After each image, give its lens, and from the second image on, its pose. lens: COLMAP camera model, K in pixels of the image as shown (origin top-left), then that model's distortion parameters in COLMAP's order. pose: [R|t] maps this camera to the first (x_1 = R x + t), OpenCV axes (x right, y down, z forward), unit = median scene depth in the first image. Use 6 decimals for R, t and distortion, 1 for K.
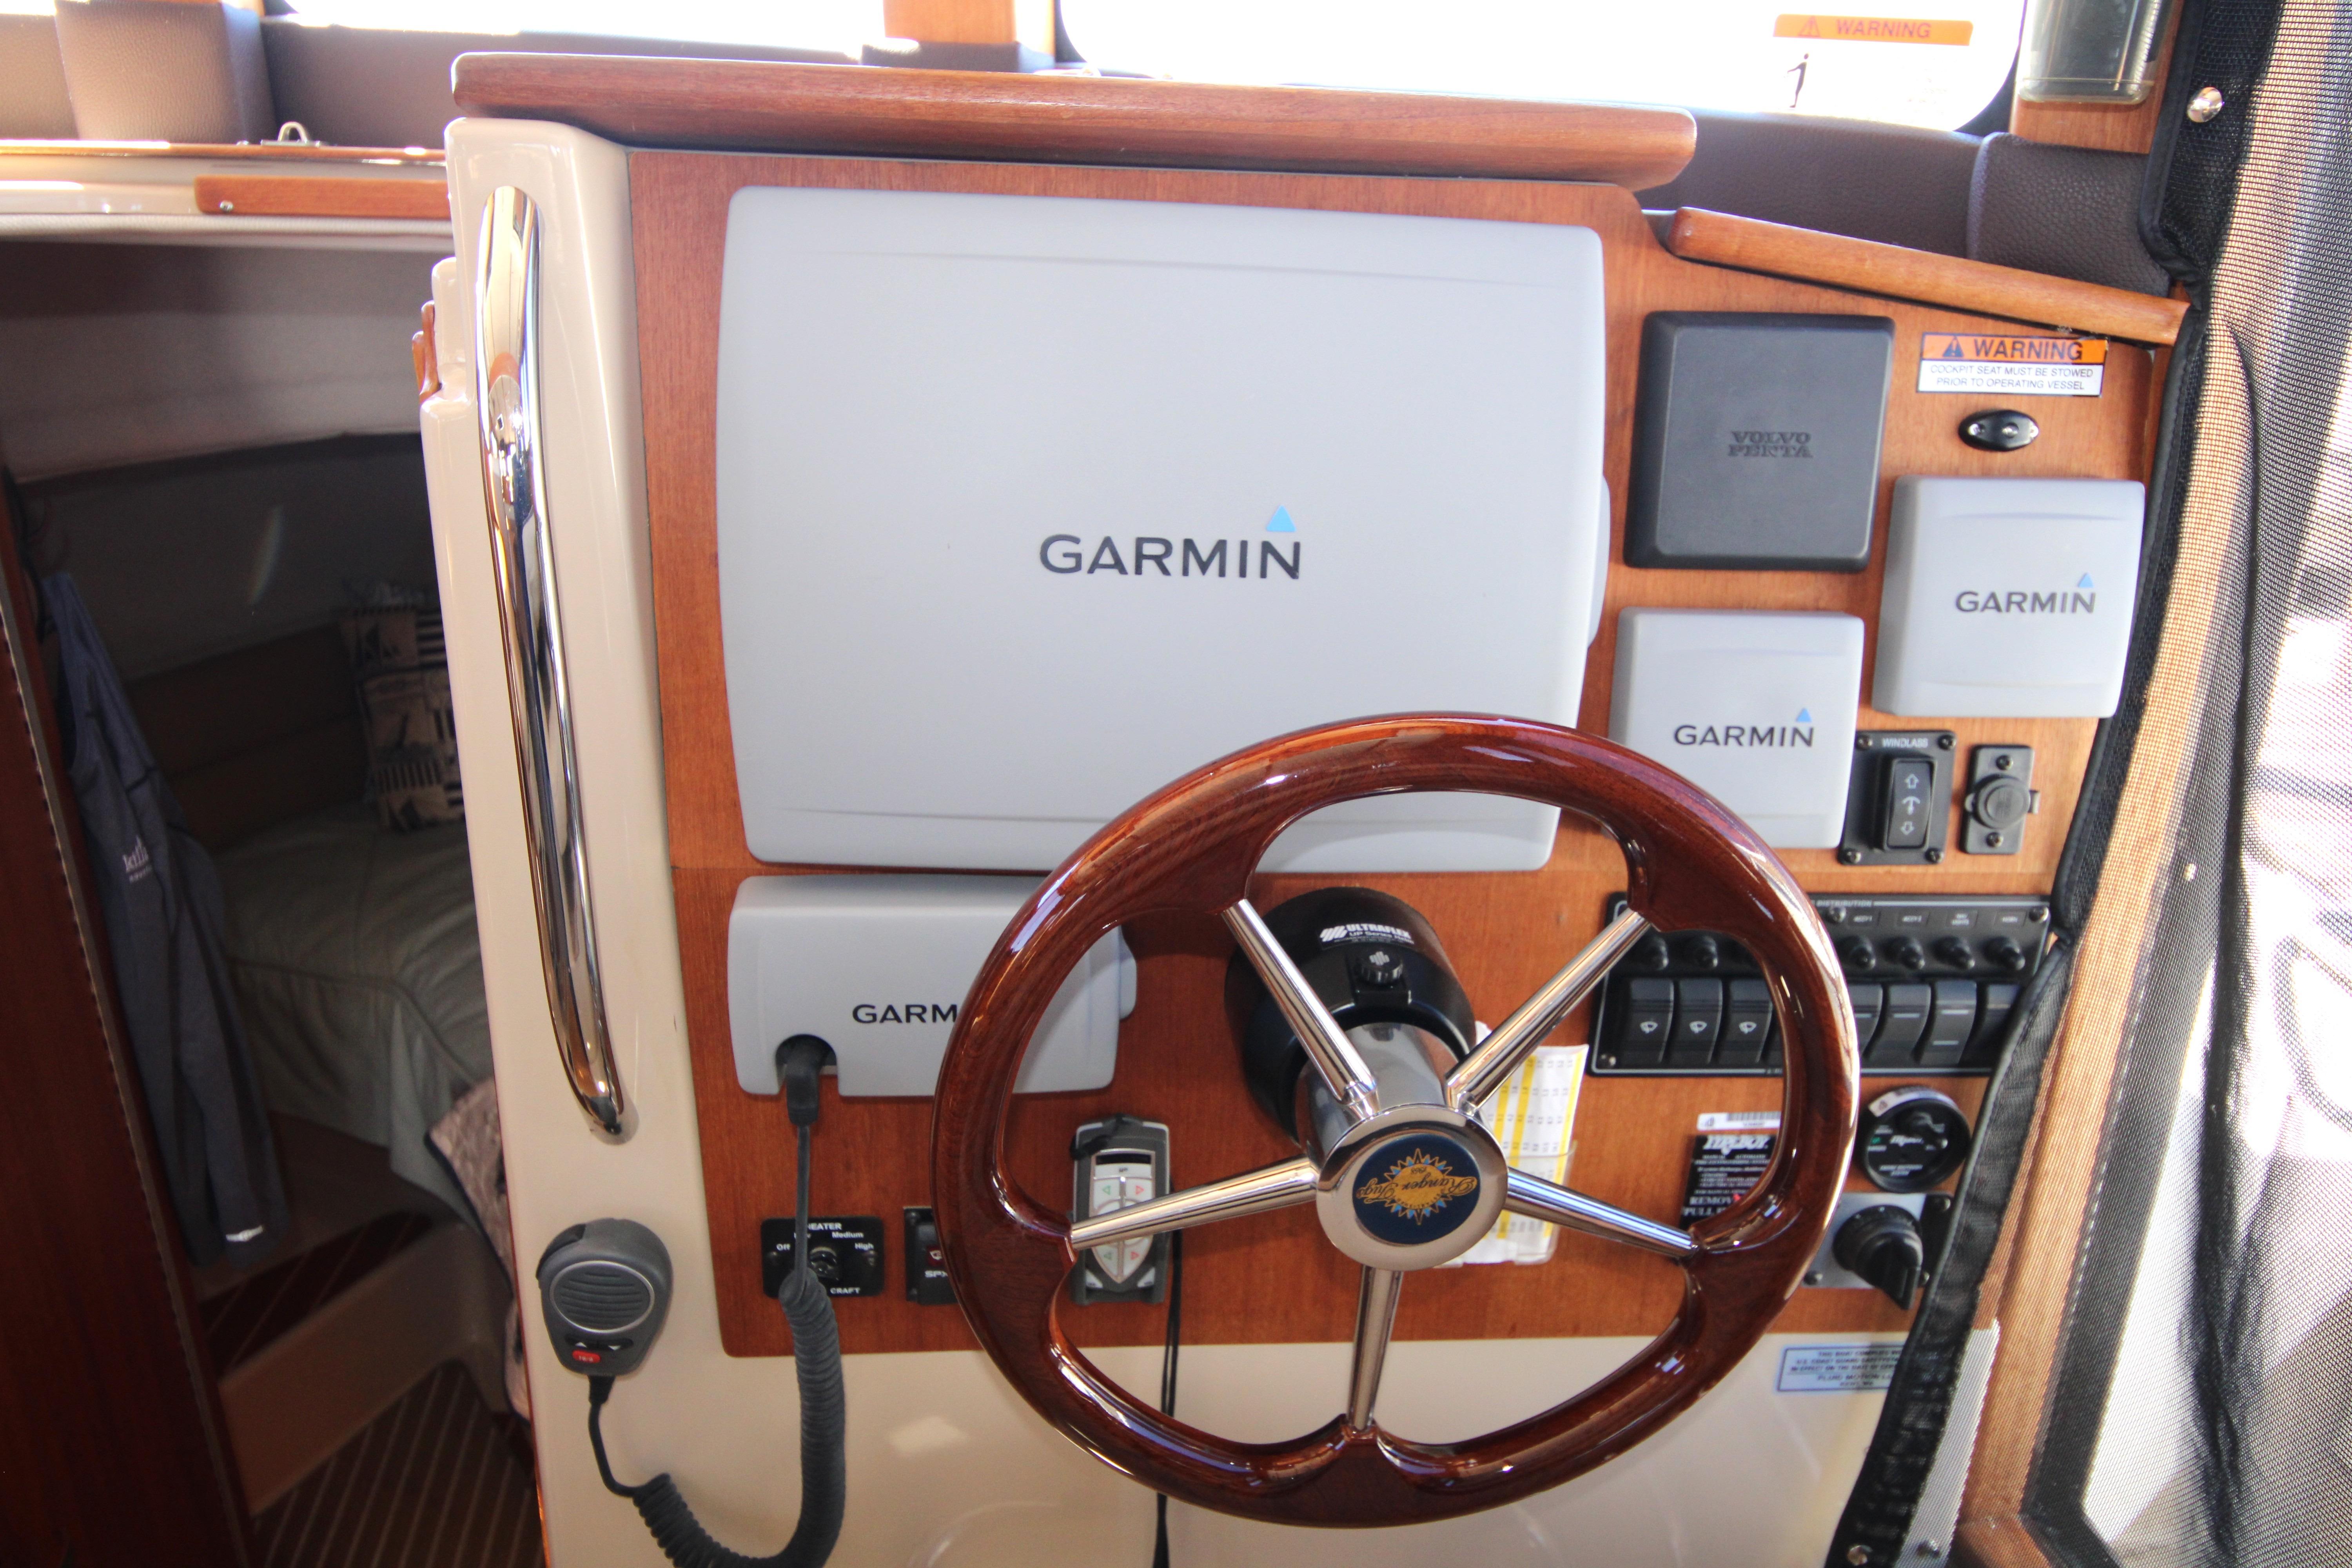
lens RADIAL K [[1643.8, 0, 1181.7], [0, 1643.8, 786.9], [0, 0, 1]] dist [0.058974, -0.061059]
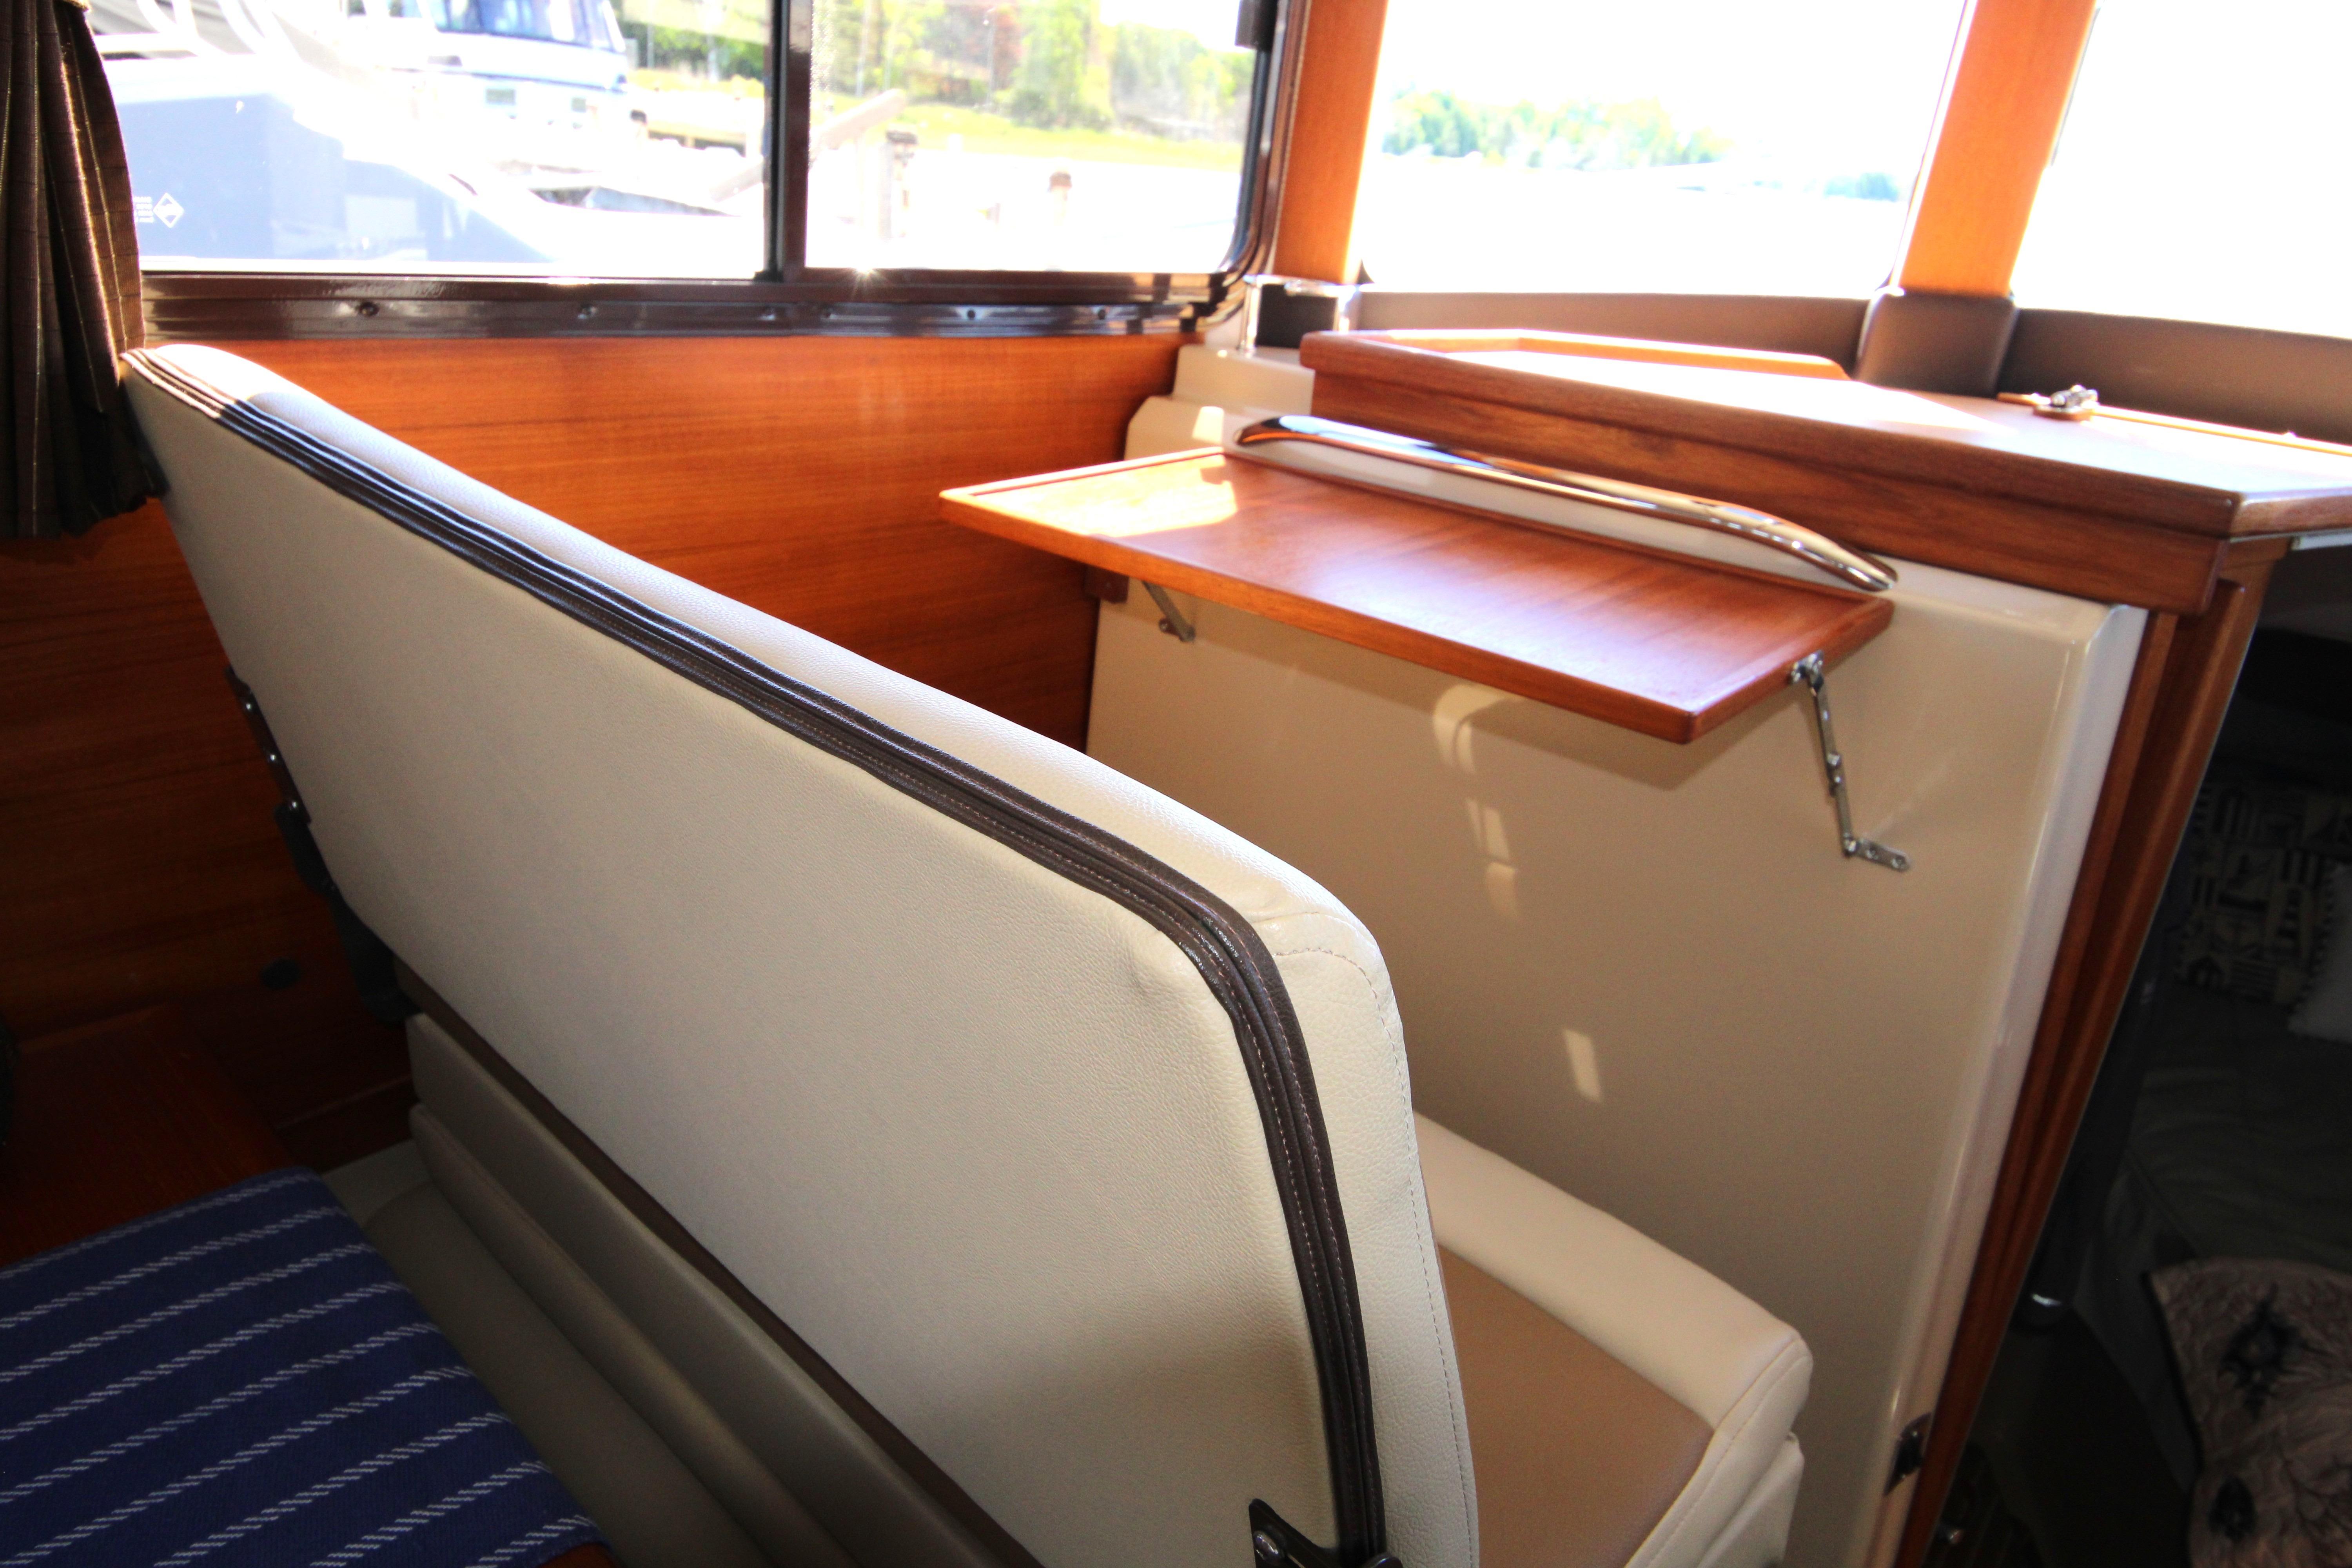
lens RADIAL K [[1629.2, 0, 1166.7], [0, 1629.2, 792.3], [0, 0, 1]] dist [0.044967, -0.053446]
pose [[0.668363, 0.317044, -0.672885, -0.655942], [-0.338734, 0.935102, 0.104135, 0.051194], [0.662231, 0.158329, 0.732381, -0.648298]]
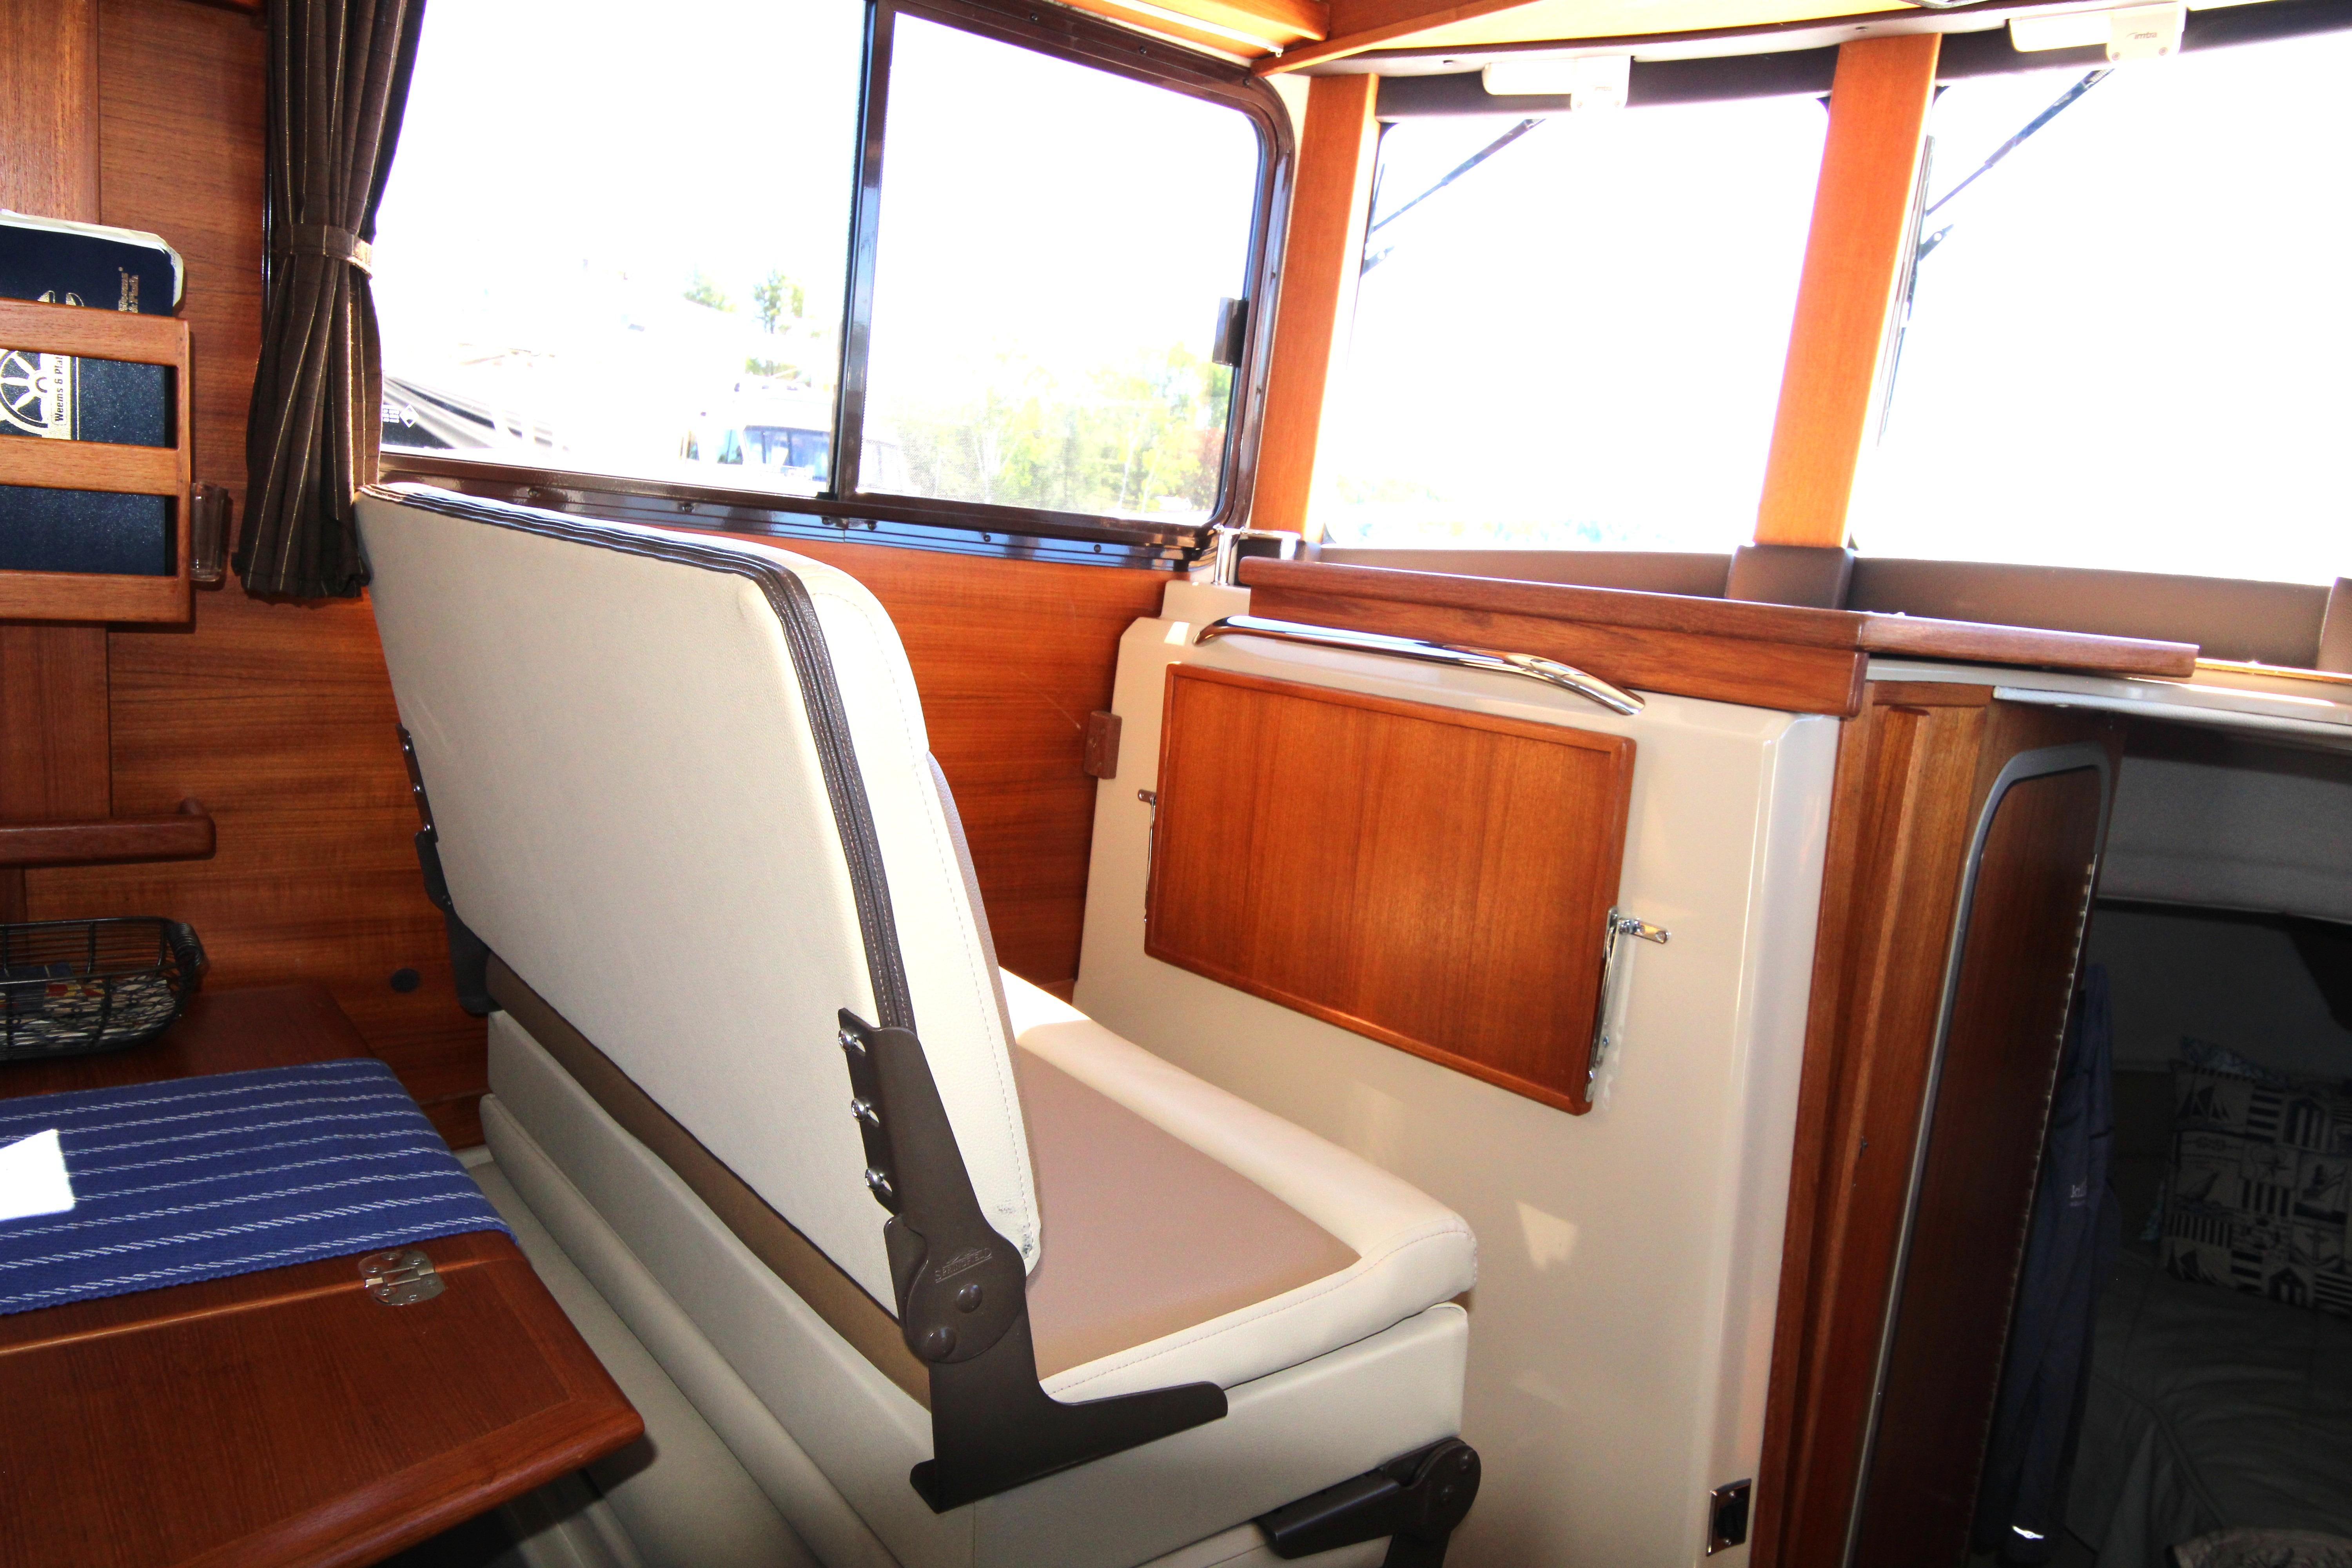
lens RADIAL K [[1629.2, 0, 1166.7], [0, 1629.2, 792.3], [0, 0, 1]] dist [0.044967, -0.053446]
pose [[0.557849, 0.159740, -0.814425, -0.095571], [-0.378596, 0.922232, -0.078439, 0.229586], [0.738559, 0.352095, 0.574943, -0.598301]]
